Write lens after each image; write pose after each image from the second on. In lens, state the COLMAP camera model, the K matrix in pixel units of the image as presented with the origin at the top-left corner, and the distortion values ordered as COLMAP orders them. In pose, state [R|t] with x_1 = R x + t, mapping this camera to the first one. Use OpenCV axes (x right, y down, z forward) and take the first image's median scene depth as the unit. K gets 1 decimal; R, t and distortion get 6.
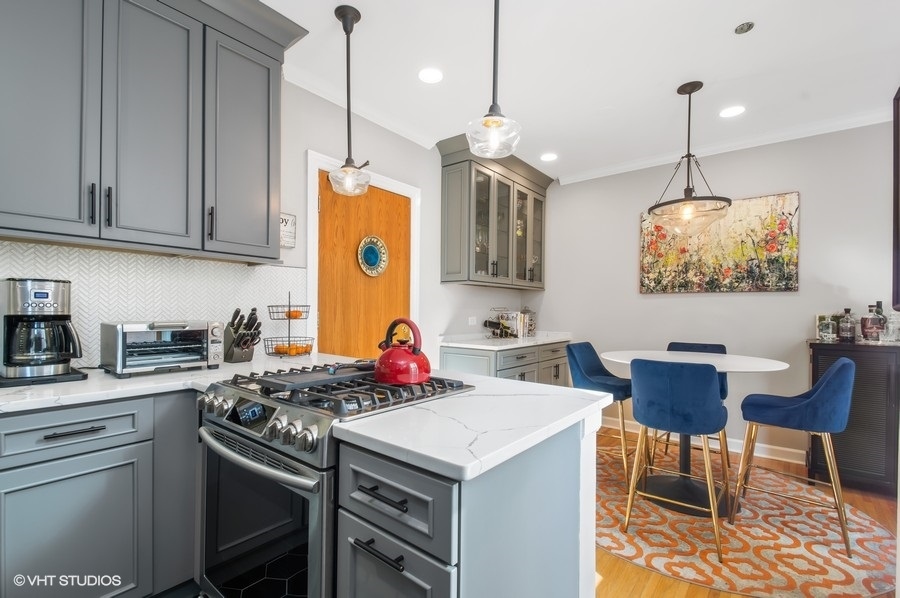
lens RADIAL K [[415.9, 0, 457.9], [0, 415.9, 312.6], [0, 0, 1]] dist [0.009209, -0.000203]
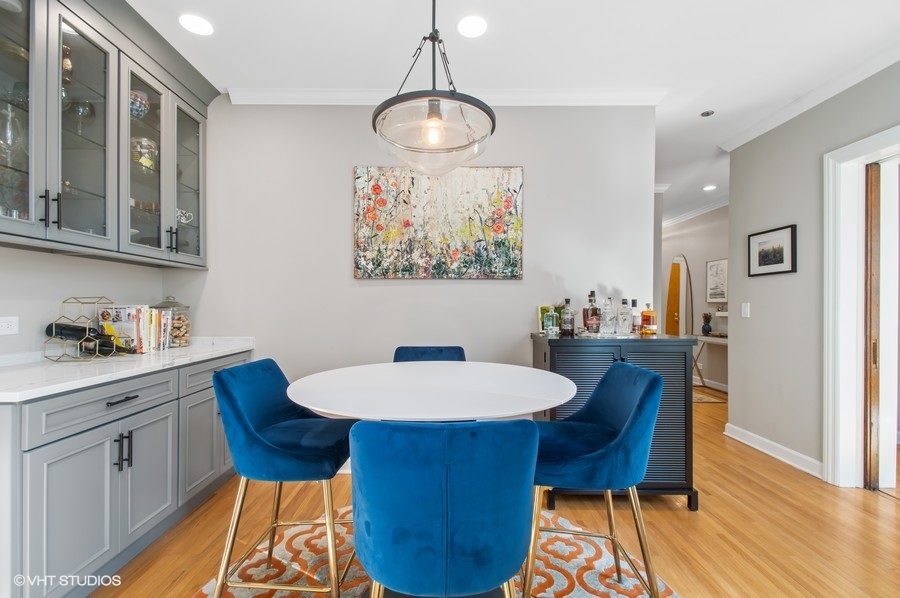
lens RADIAL K [[415.9, 0, 457.9], [0, 415.9, 312.6], [0, 0, 1]] dist [0.009209, -0.000203]
pose [[0.784767, -0.017644, 0.619540, 0.144569], [0.009023, 0.999814, 0.017044, 0.002572], [-0.619726, -0.007785, 0.784780, 0.358660]]
